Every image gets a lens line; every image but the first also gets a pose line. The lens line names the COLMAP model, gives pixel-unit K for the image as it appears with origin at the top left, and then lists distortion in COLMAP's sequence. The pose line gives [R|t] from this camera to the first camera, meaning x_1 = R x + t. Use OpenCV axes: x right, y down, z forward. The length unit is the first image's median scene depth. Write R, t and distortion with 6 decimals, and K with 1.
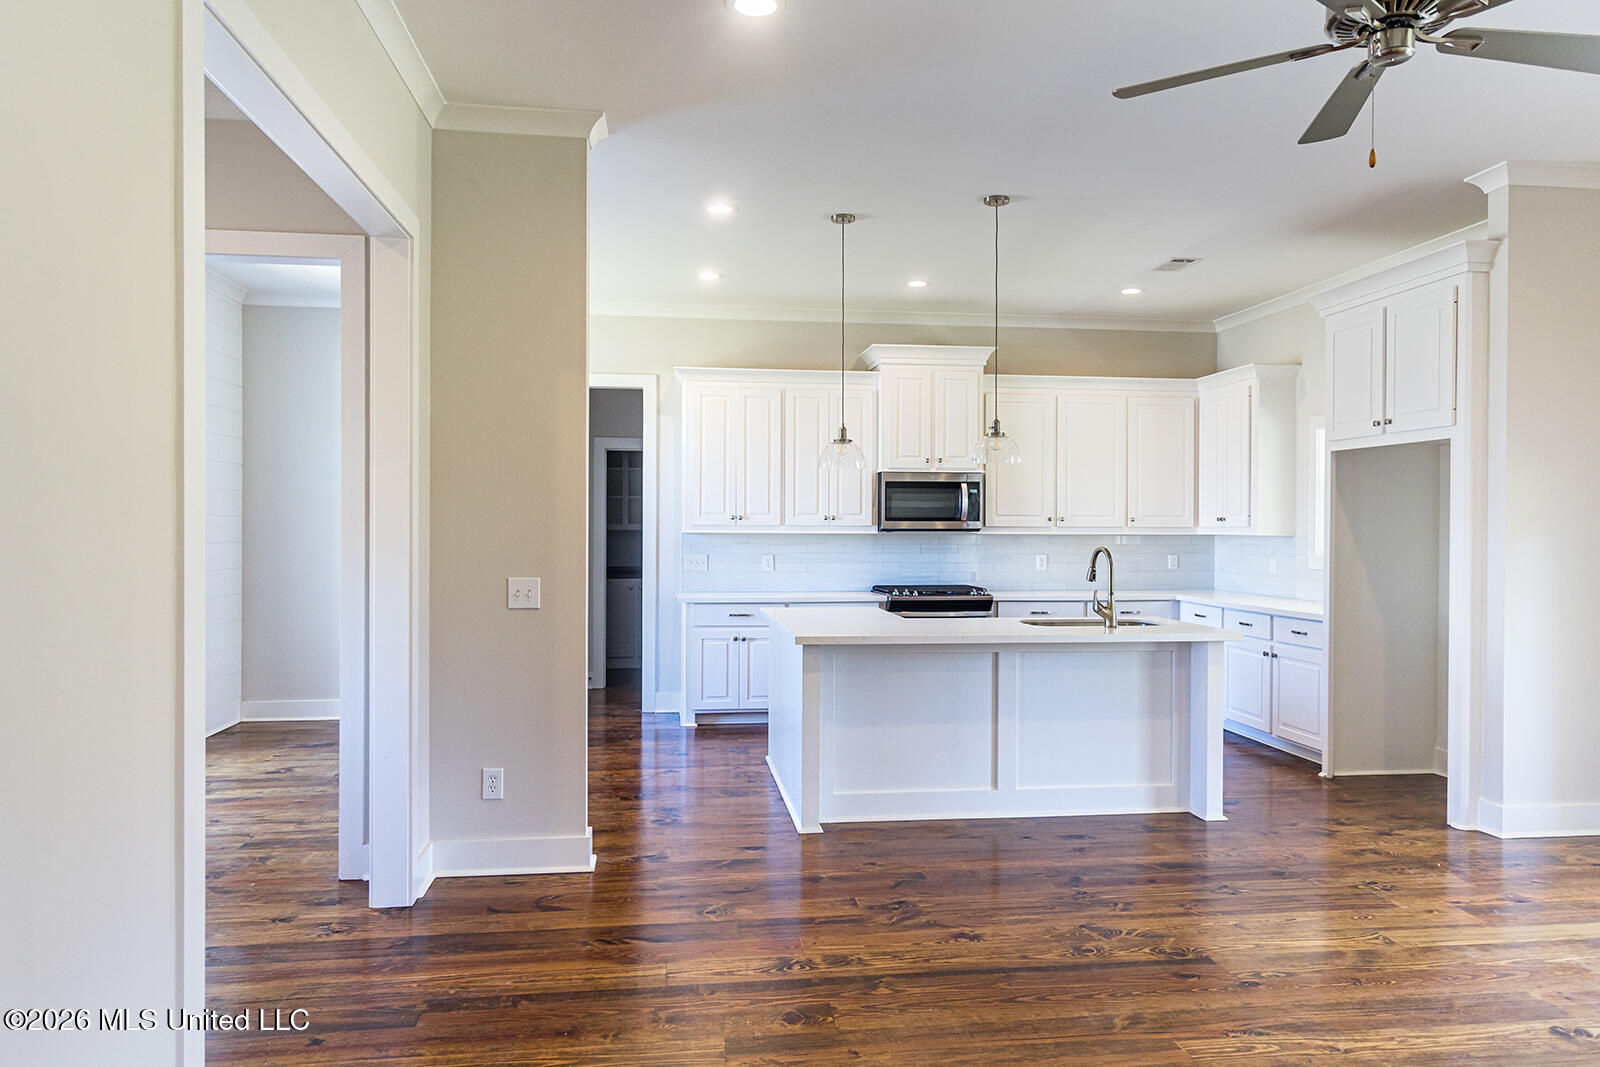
lens RADIAL K [[1091.0, 0, 795.3], [0, 1091.0, 529.3], [0, 0, 1]] dist [0.019550, -0.010338]
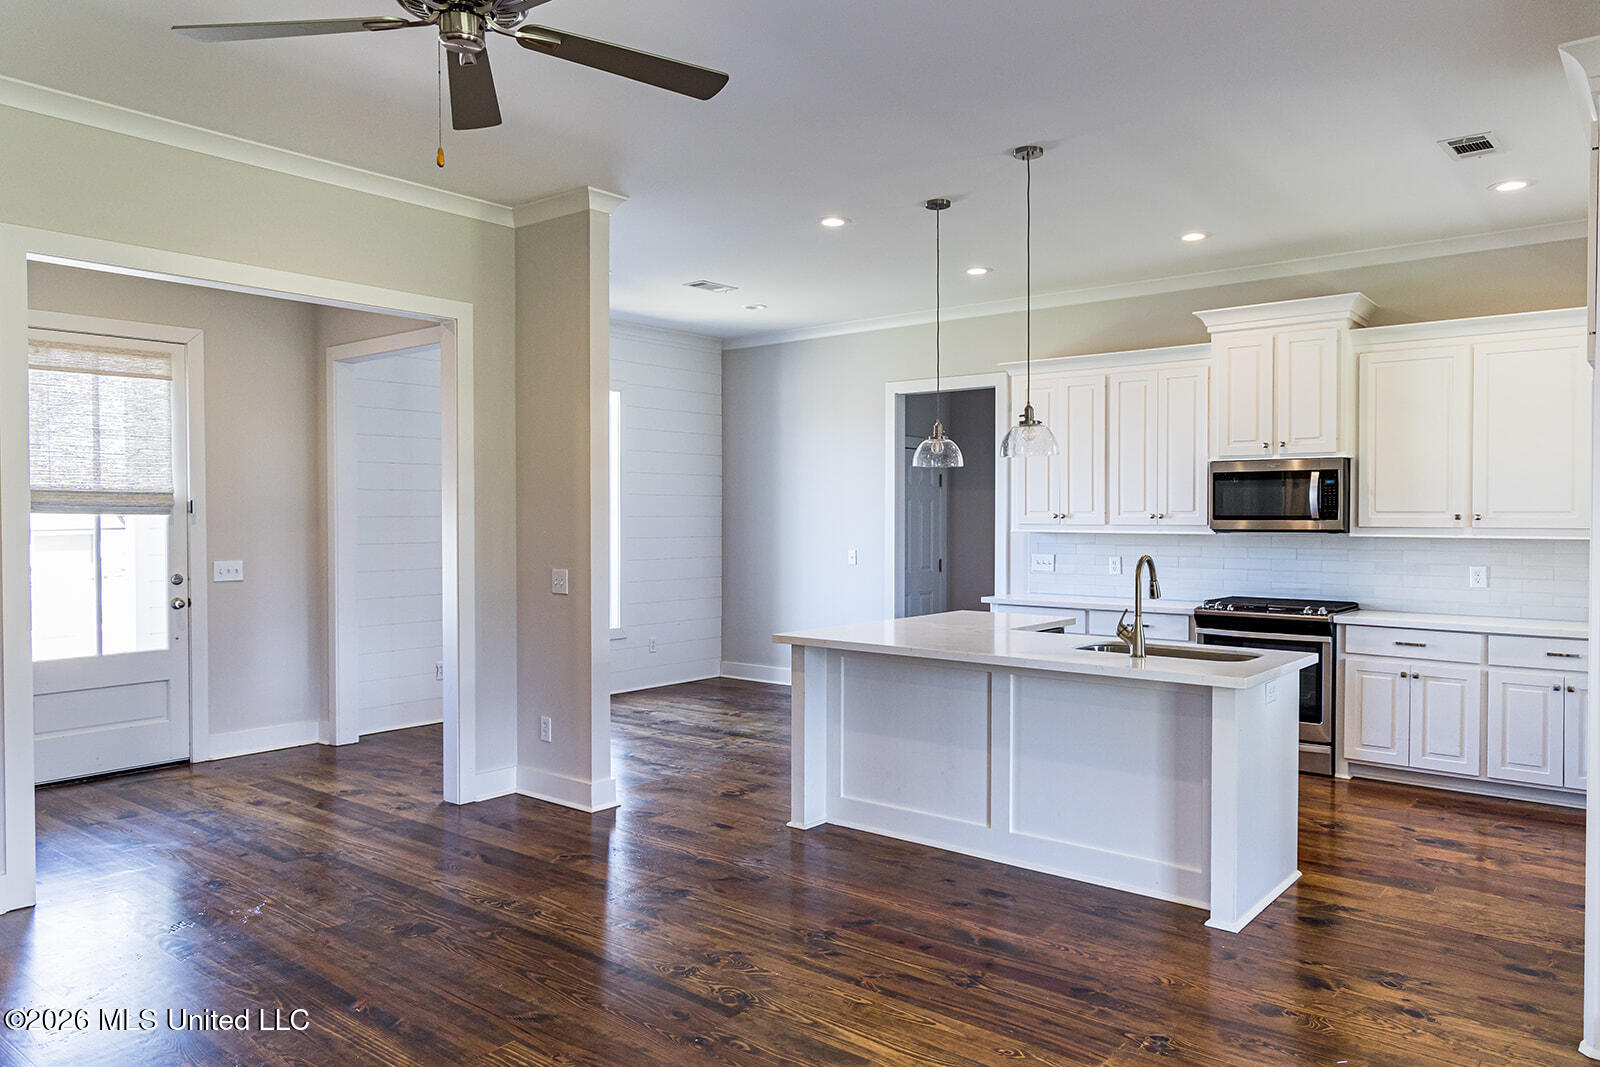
lens RADIAL K [[1091.0, 0, 795.4], [0, 1091.0, 531.7], [0, 0, 1]] dist [0.019550, -0.010338]
pose [[0.687353, 0.008351, -0.726276, 0.476468], [-0.001923, 0.999951, 0.009678, -0.006218], [0.726321, -0.005255, 0.687335, 0.186273]]
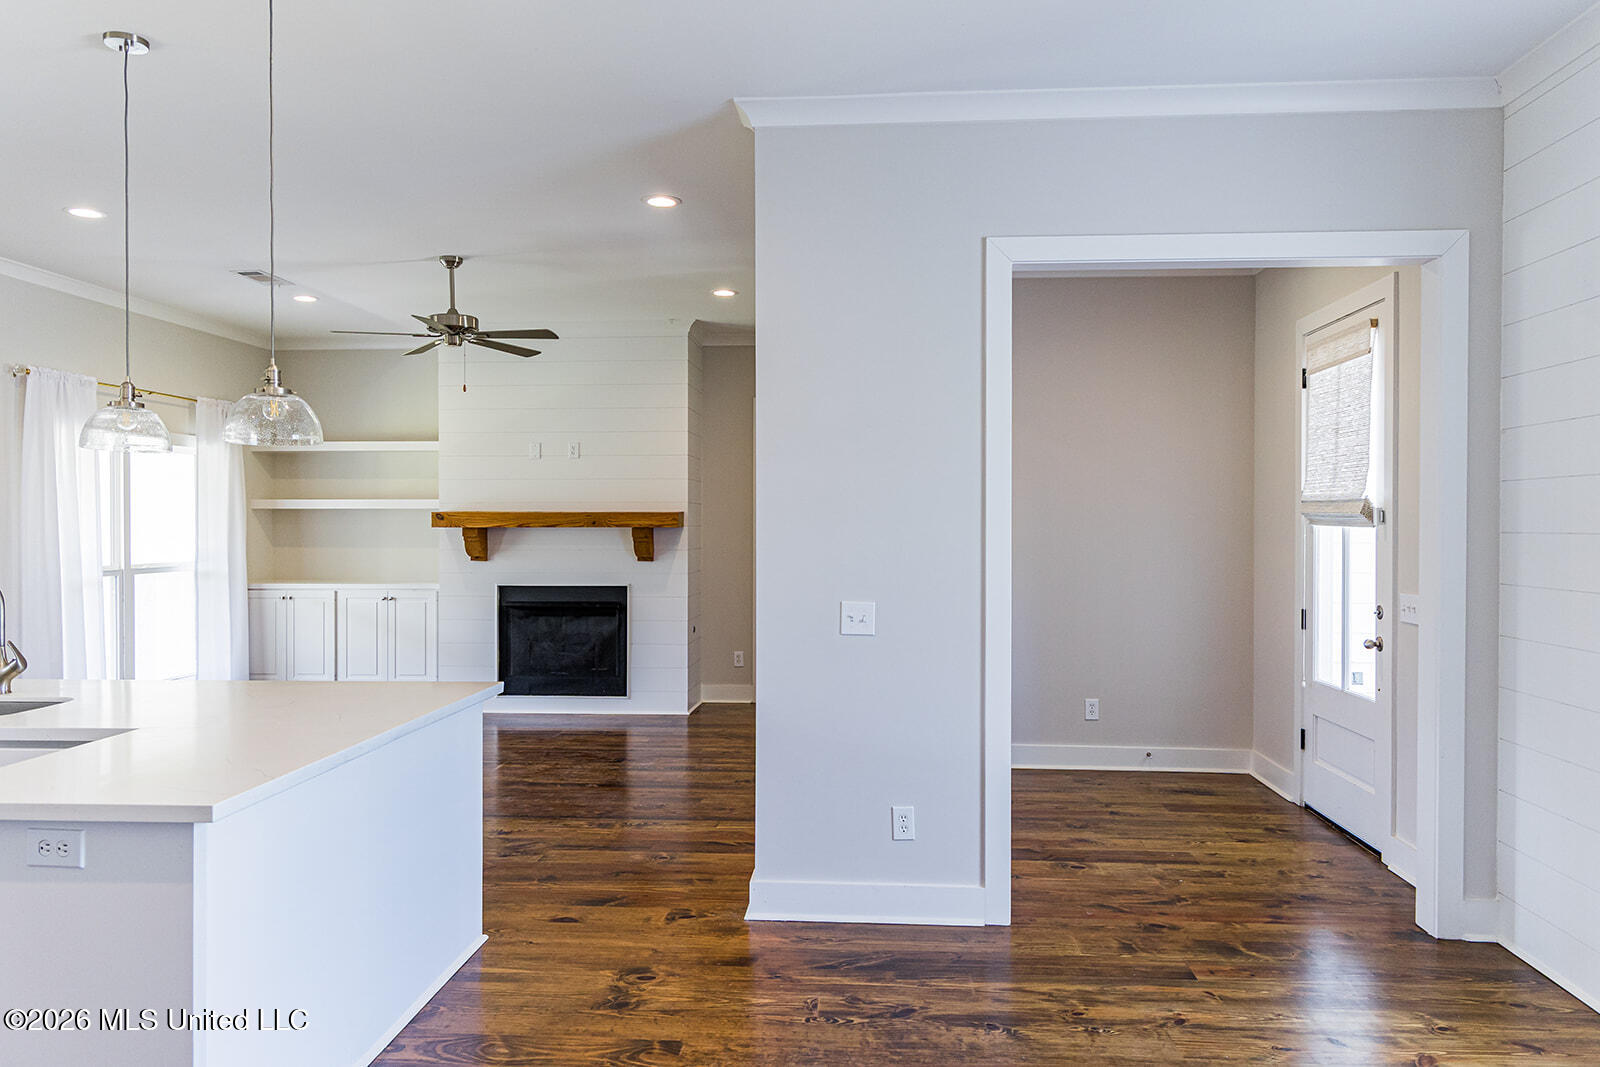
lens RADIAL K [[1091.0, 0, 810.4], [0, 1091.0, 525.8], [0, 0, 1]] dist [0.019550, -0.010338]
pose [[-0.982634, -0.002603, 0.185538, -0.233727], [-0.000553, 0.999938, 0.011102, -0.018162], [-0.185556, 0.010807, -0.982574, 1.089138]]
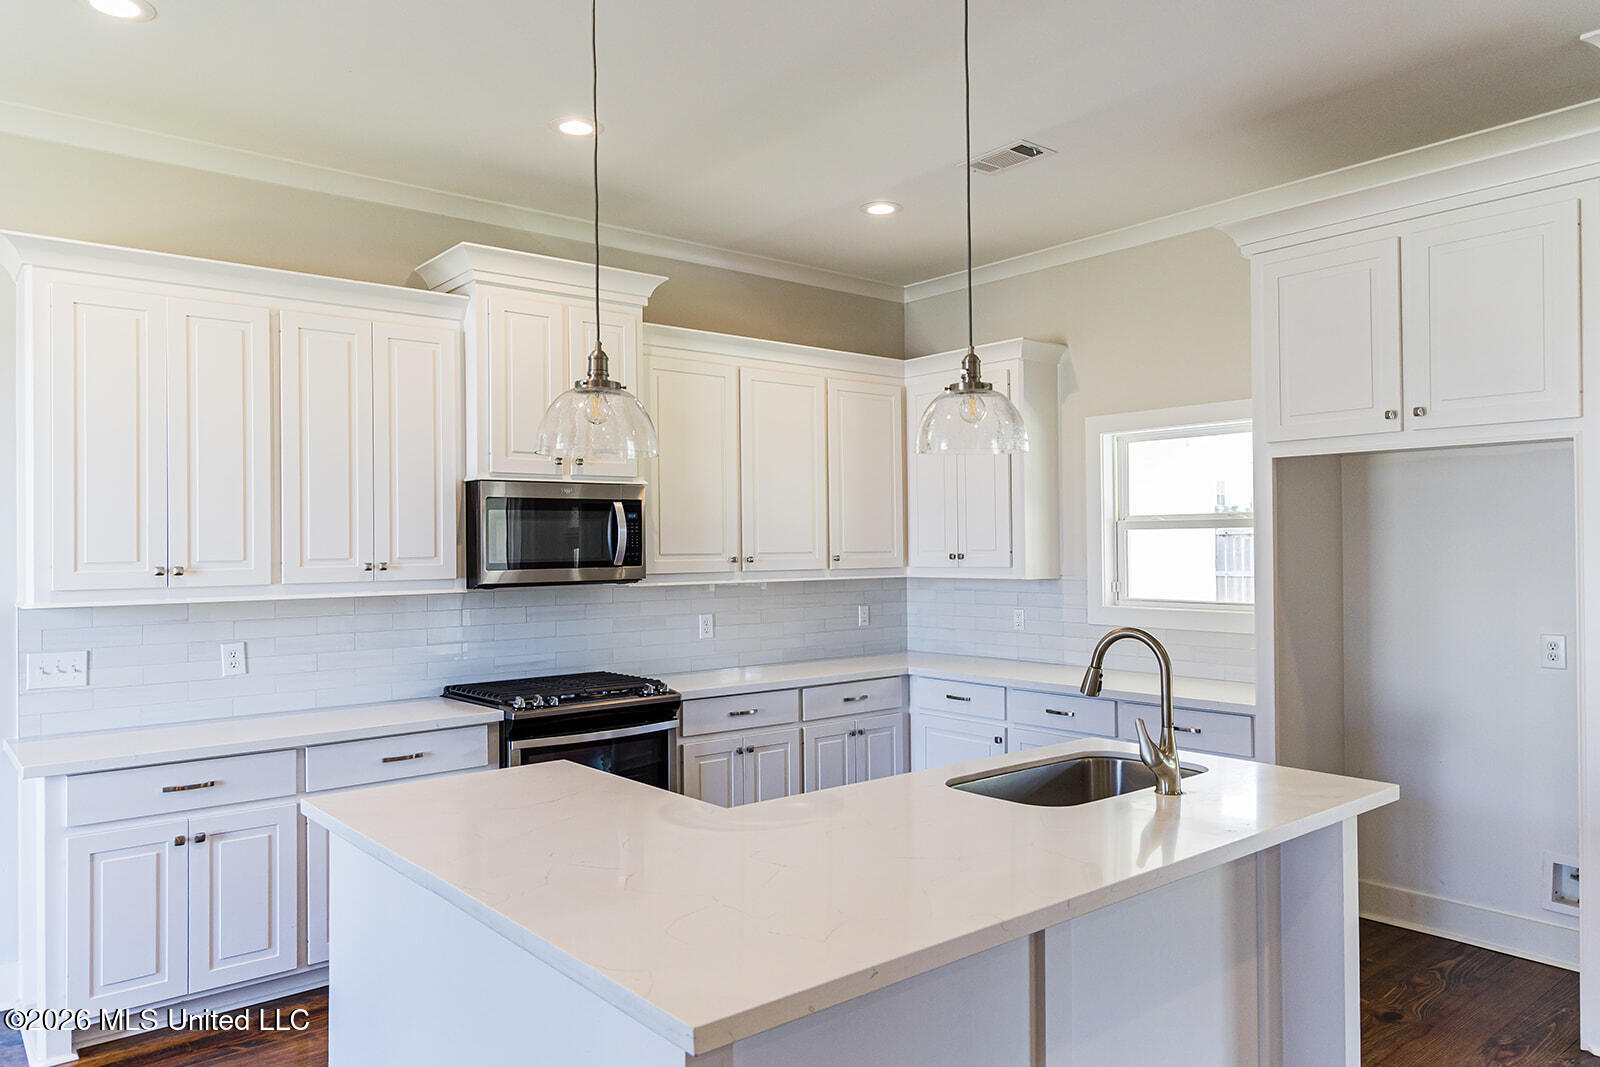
lens RADIAL K [[1091.0, 0, 806.2], [0, 1091.0, 534.6], [0, 0, 1]] dist [0.019550, -0.010338]
pose [[0.841697, -0.006984, 0.539905, -0.077891], [0.017624, 0.999739, -0.014543, -0.014810], [-0.539662, 0.021756, 0.841601, 0.456703]]
